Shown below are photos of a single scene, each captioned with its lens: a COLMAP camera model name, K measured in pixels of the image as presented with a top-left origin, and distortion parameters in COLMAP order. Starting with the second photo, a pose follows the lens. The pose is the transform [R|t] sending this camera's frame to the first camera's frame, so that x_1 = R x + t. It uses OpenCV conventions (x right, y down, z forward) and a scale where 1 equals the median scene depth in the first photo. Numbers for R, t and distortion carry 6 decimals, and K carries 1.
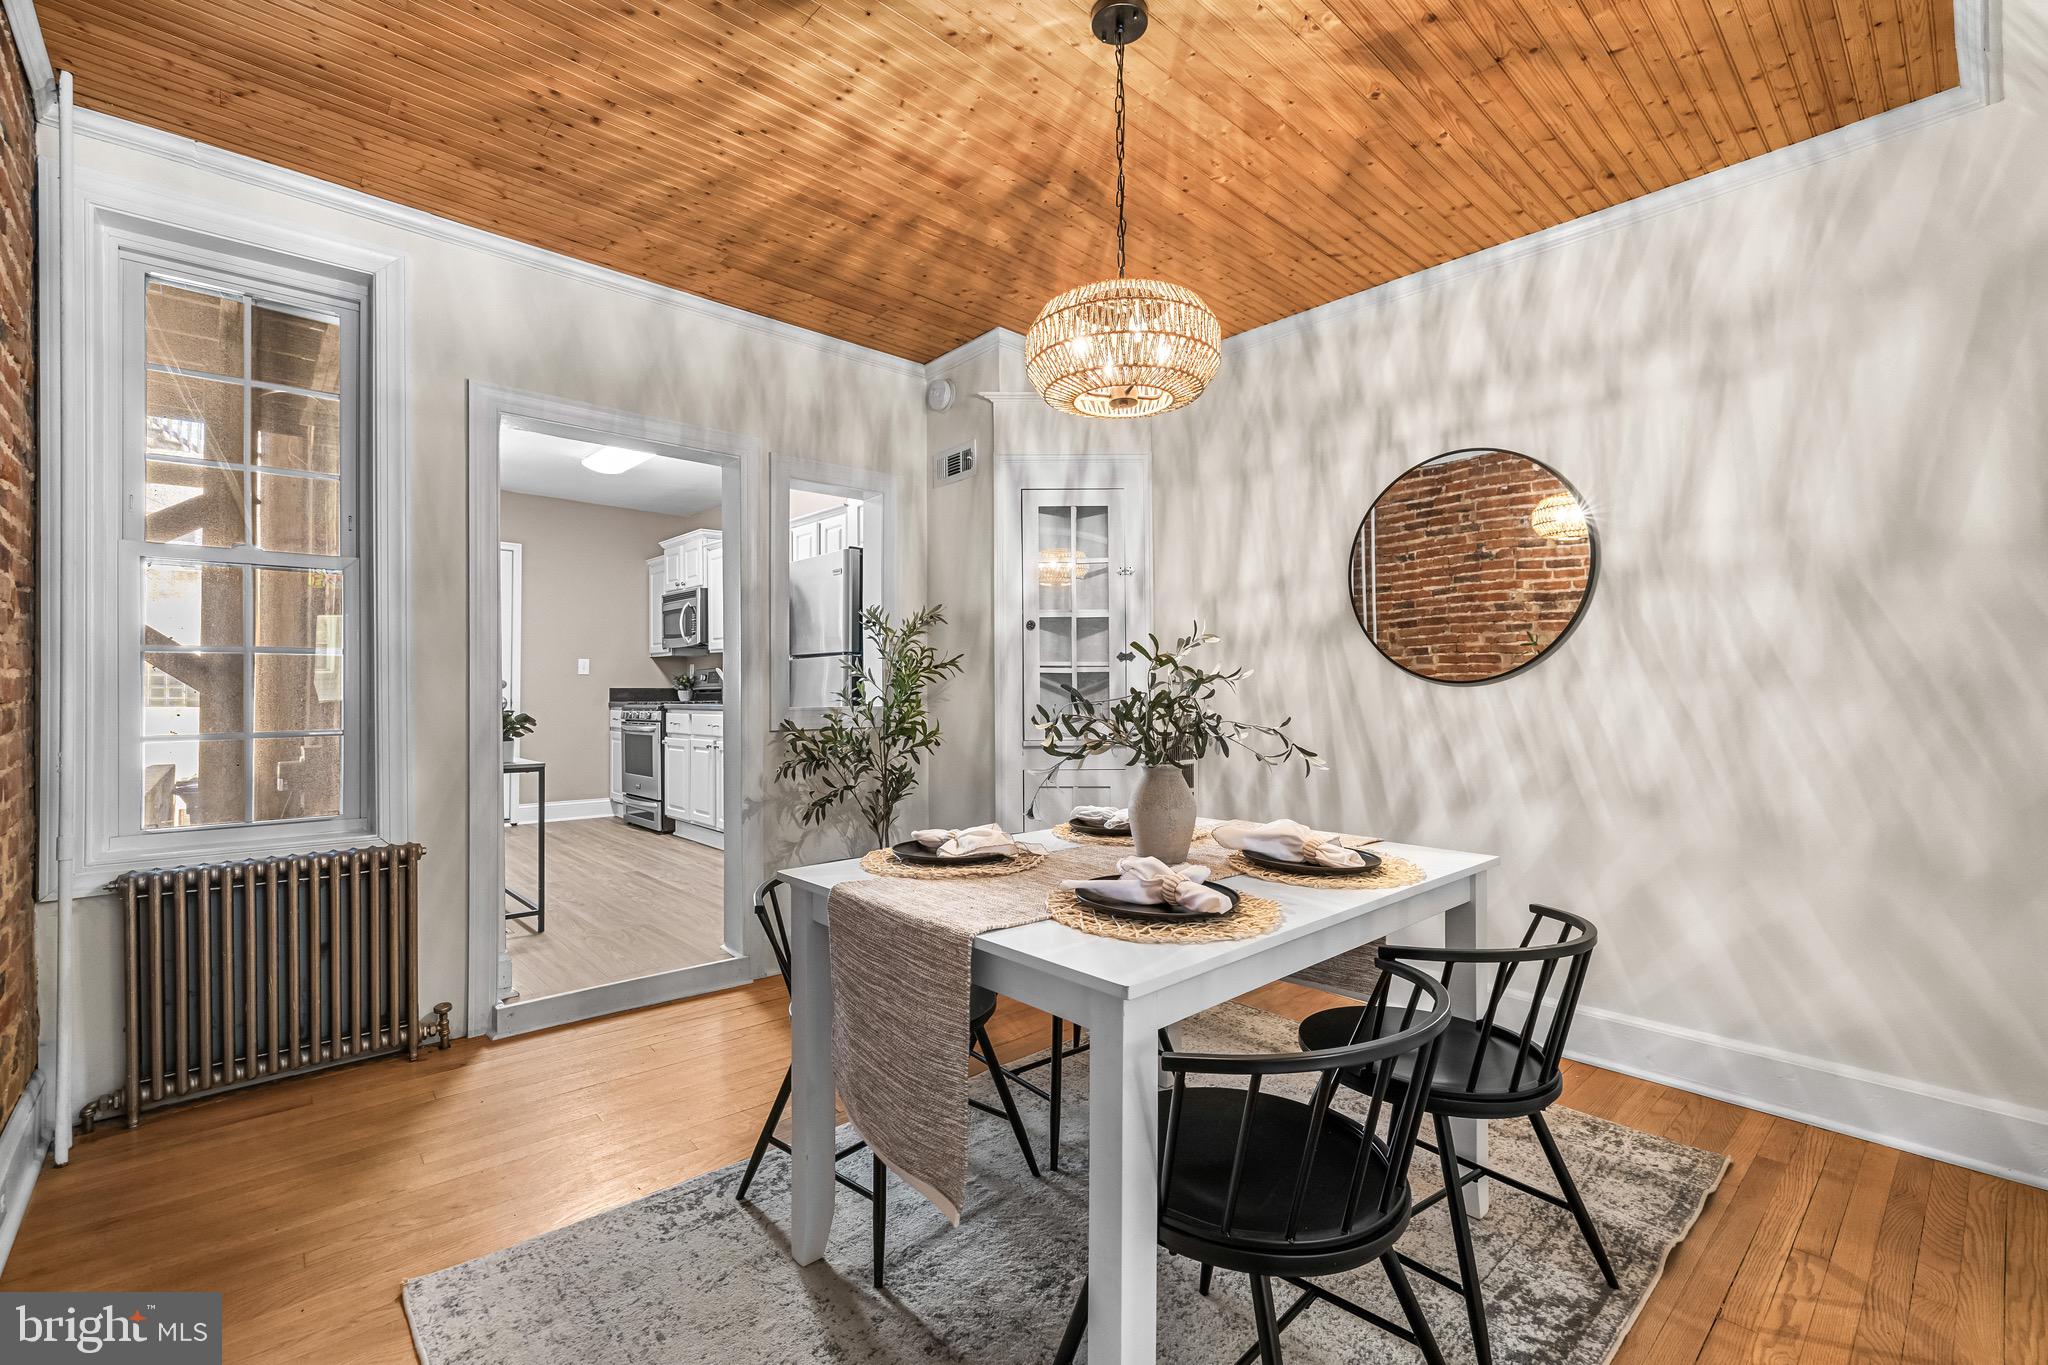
lens RADIAL K [[883.7, 0, 1016.3], [0, 883.7, 691.8], [0, 0, 1]] dist [0.000175, 0.000176]
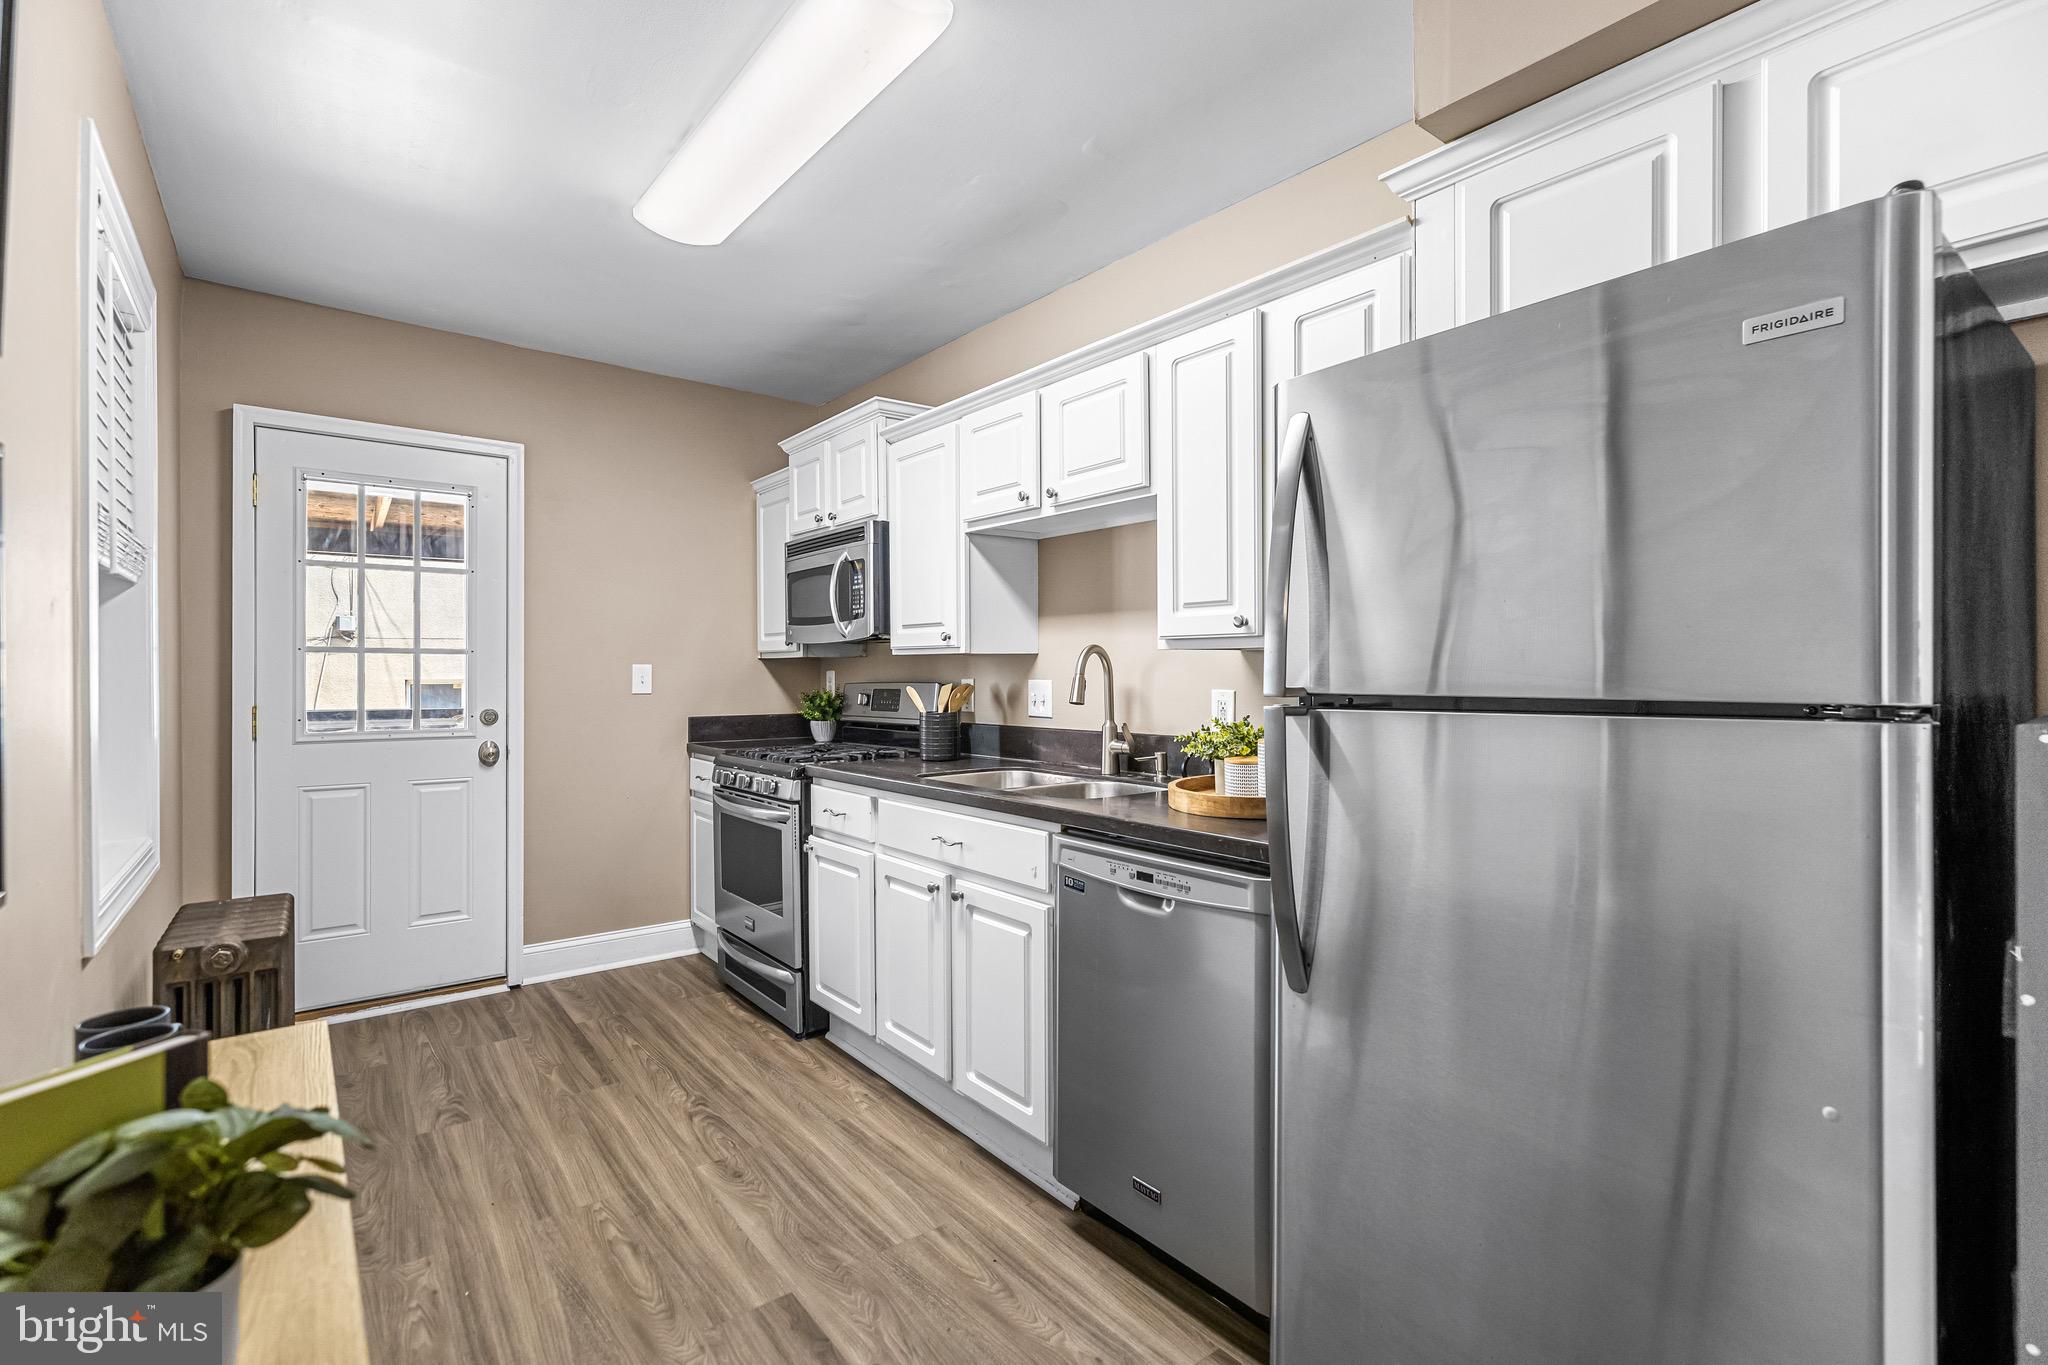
lens RADIAL K [[909.1, 0, 1015.8], [0, 909.1, 678.7], [0, 0, 1]] dist [-0.005154, 0.002425]
pose [[0.997338, -0.002174, -0.072878, -0.240966], [0.002638, 0.999977, 0.006281, -0.033785], [0.072863, -0.006457, 0.997321, 0.503666]]
